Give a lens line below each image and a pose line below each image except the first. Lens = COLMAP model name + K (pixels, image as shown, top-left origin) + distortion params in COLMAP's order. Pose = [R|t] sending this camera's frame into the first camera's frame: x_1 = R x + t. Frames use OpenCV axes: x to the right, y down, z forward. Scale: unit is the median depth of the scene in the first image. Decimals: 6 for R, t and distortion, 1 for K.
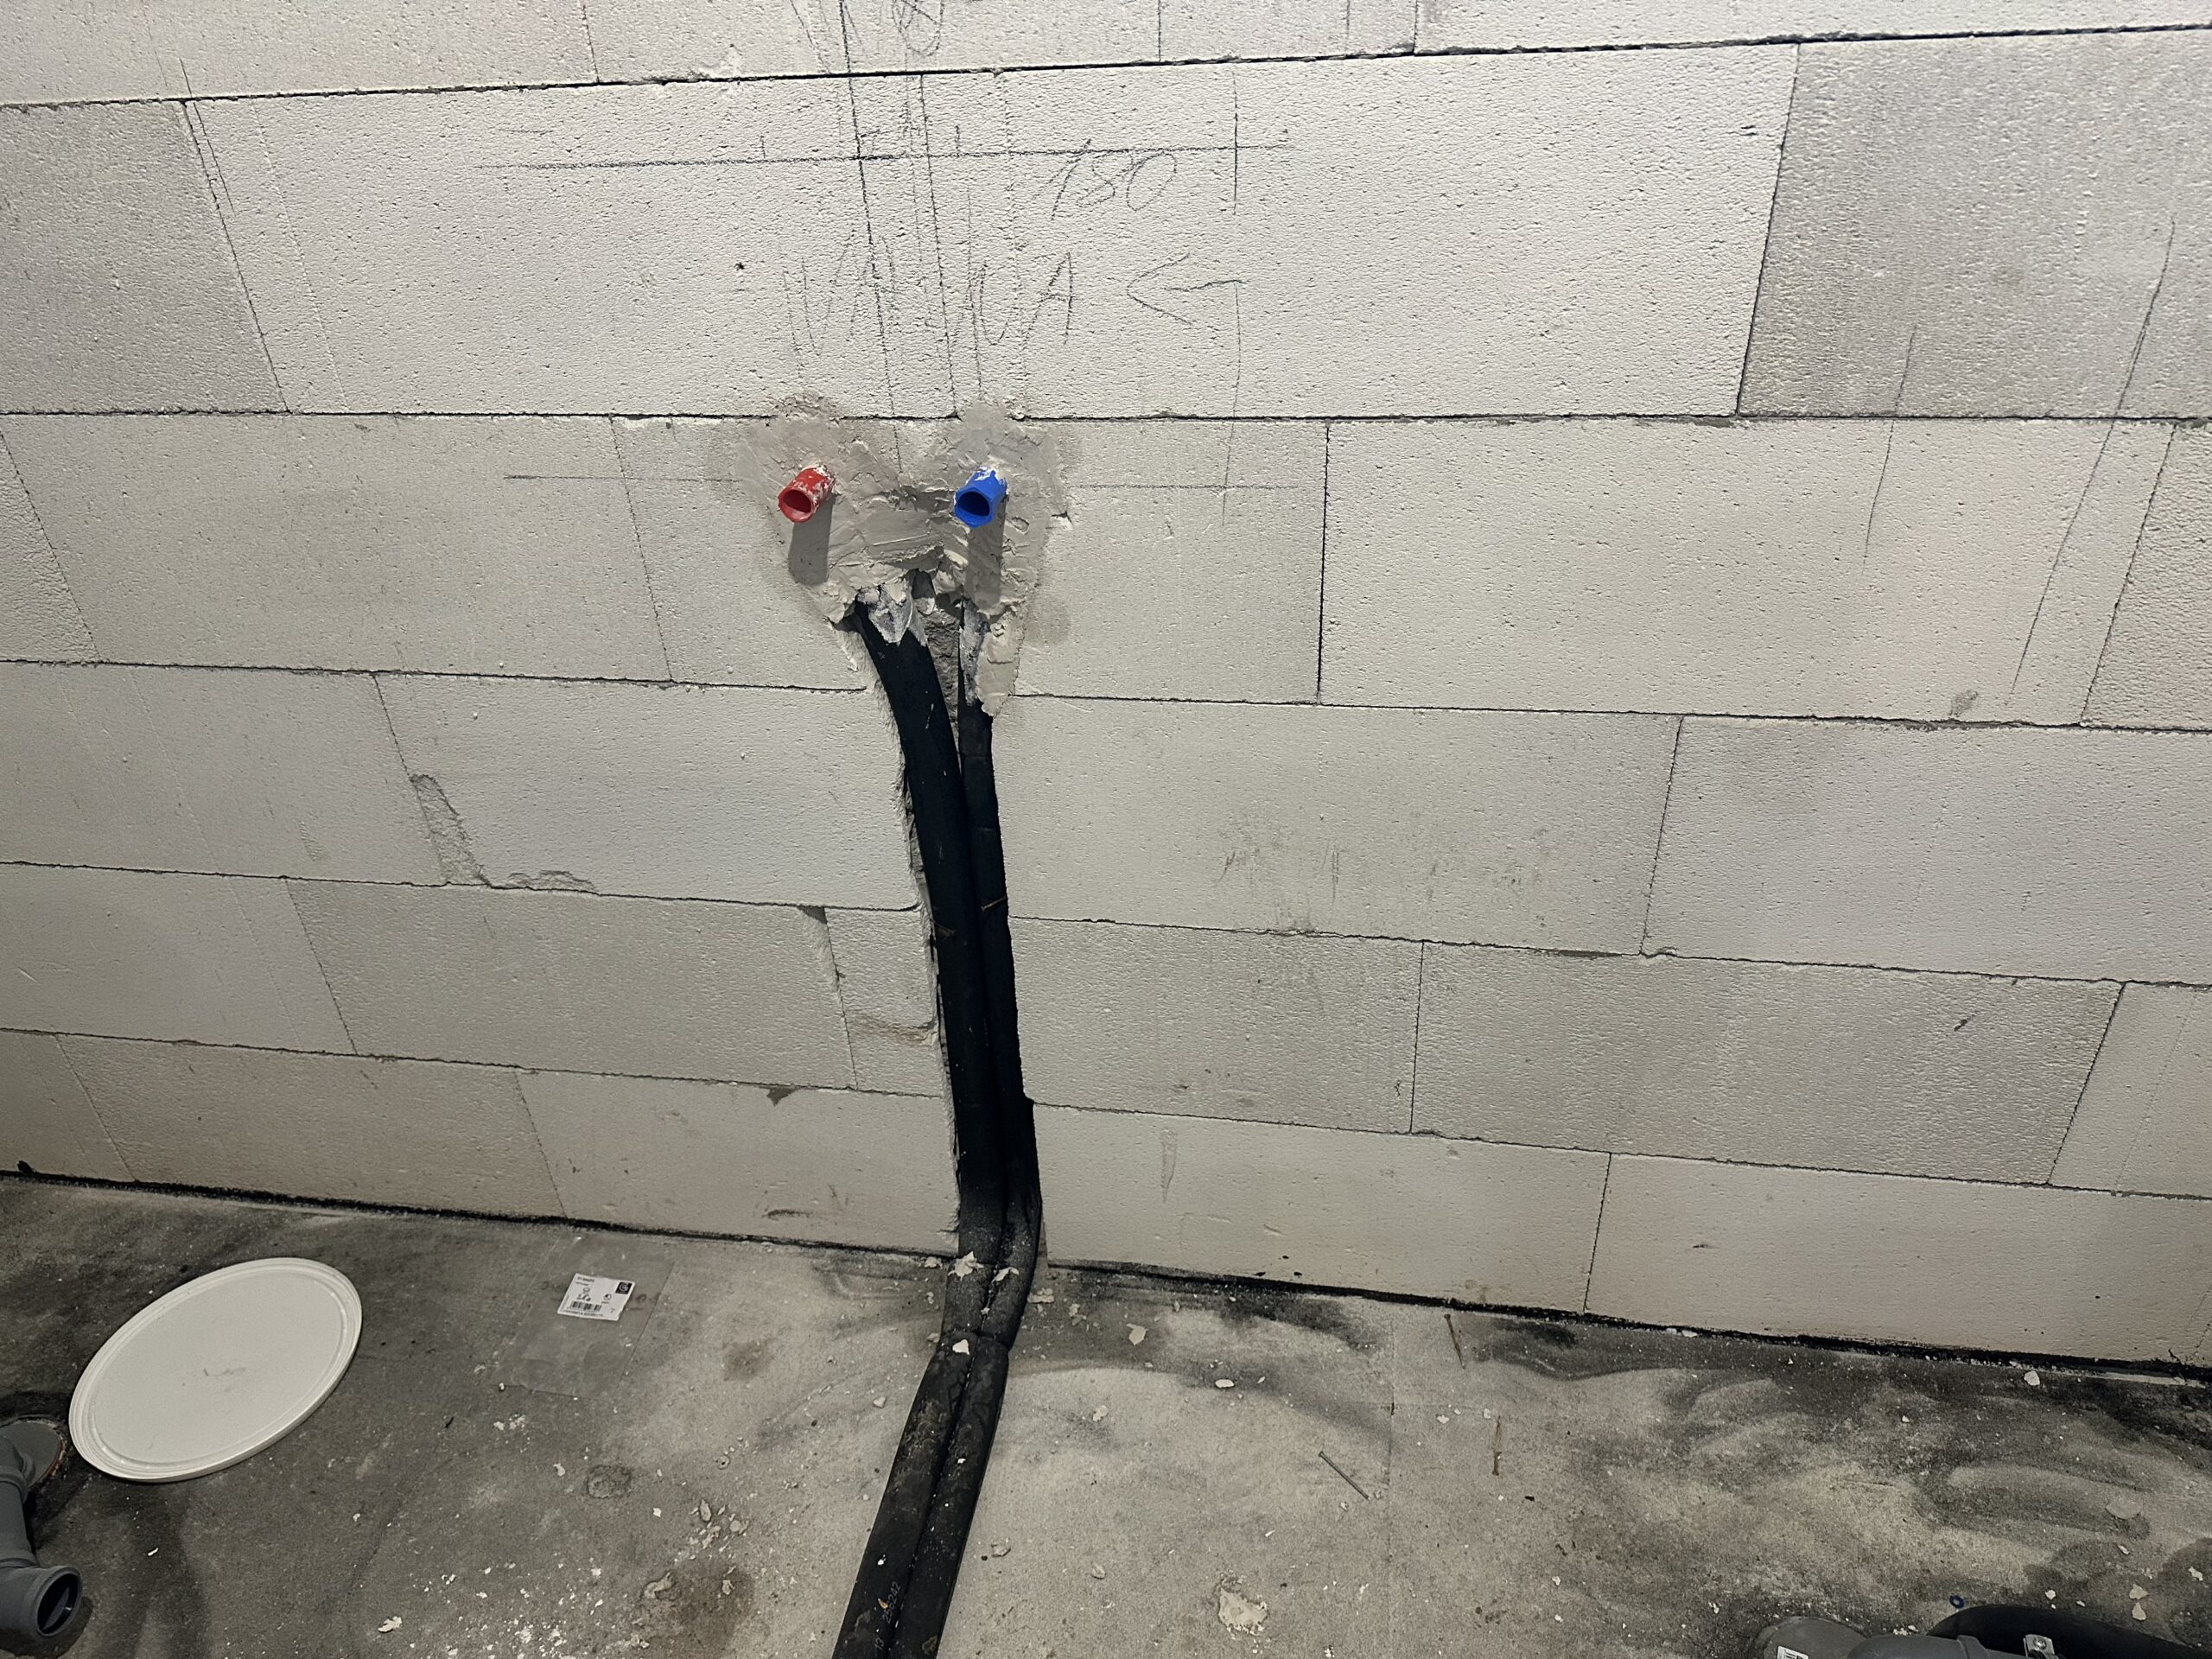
lens RADIAL K [[1563.5, 0, 1106.0], [0, 1563.5, 829.5], [0, 0, 1]] dist [0.023592, -0.037503]
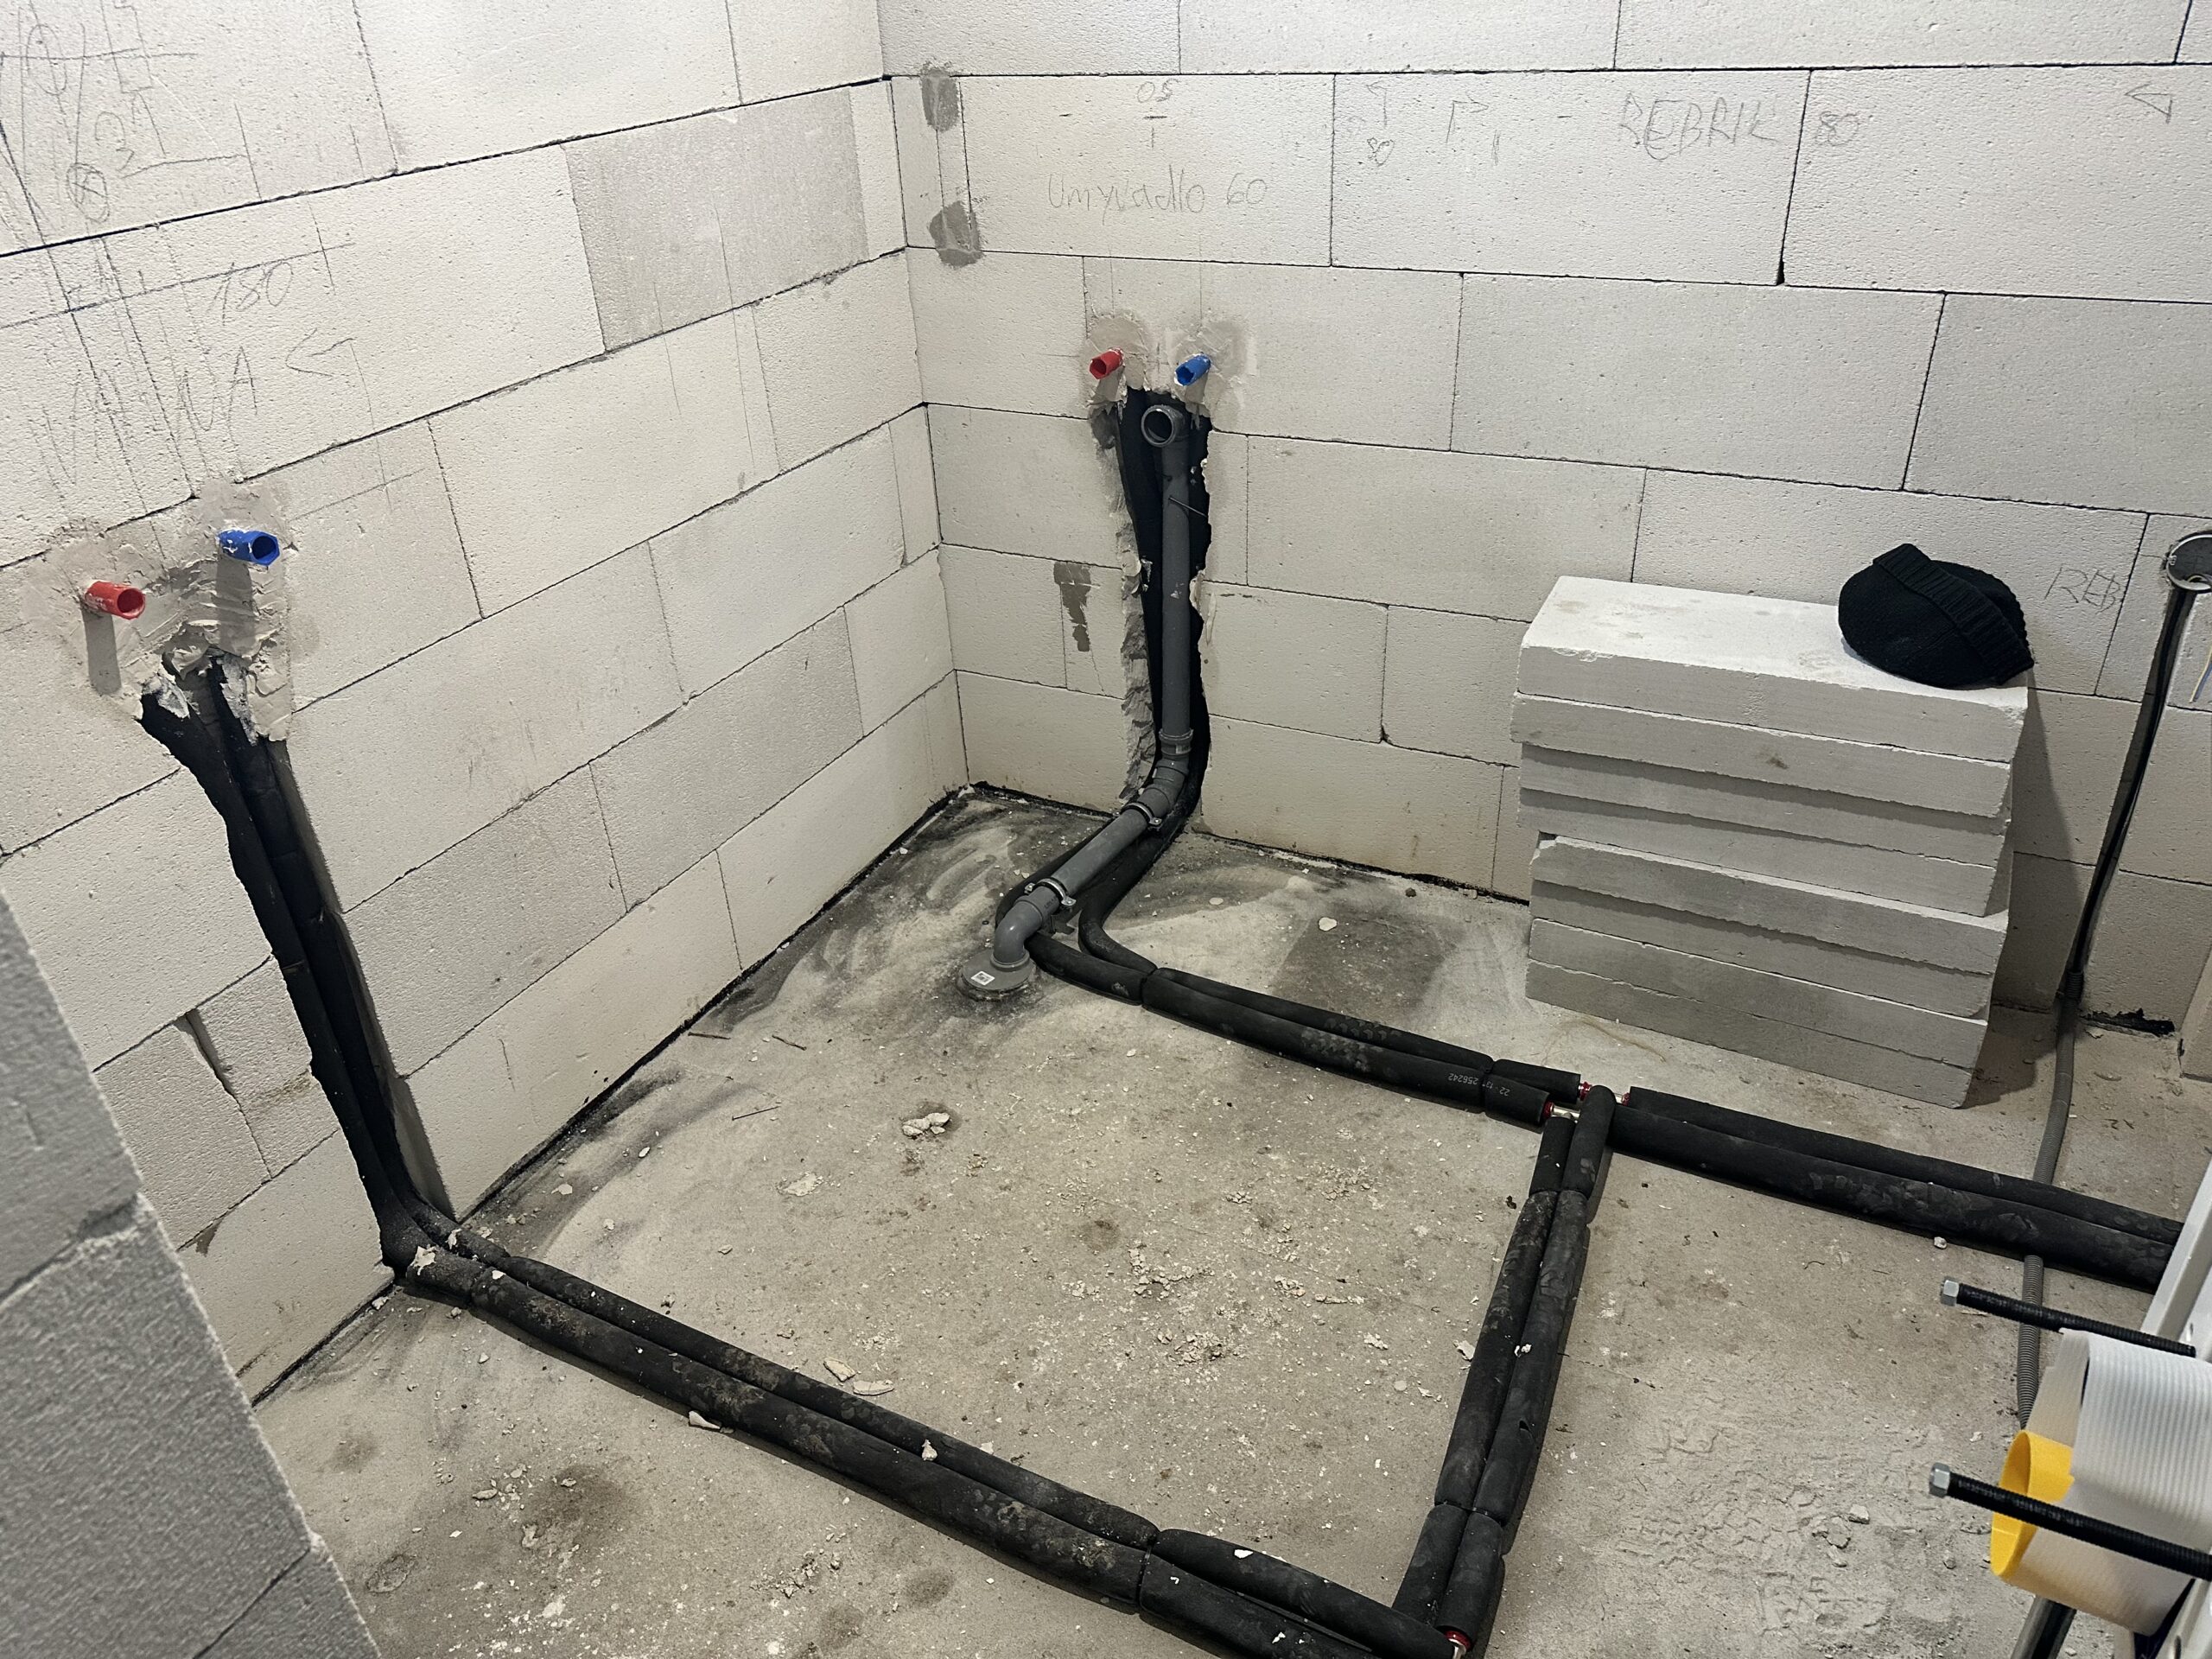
lens RADIAL K [[1557.8, 0, 1106.0], [0, 1557.8, 829.5], [0, 0, 1]] dist [0.066983, -0.111736]
pose [[0.297578, -0.447977, 0.843068, -0.916475], [0.553469, 0.800485, 0.229992, 0.054286], [-0.777894, 0.398171, 0.486149, -0.059987]]
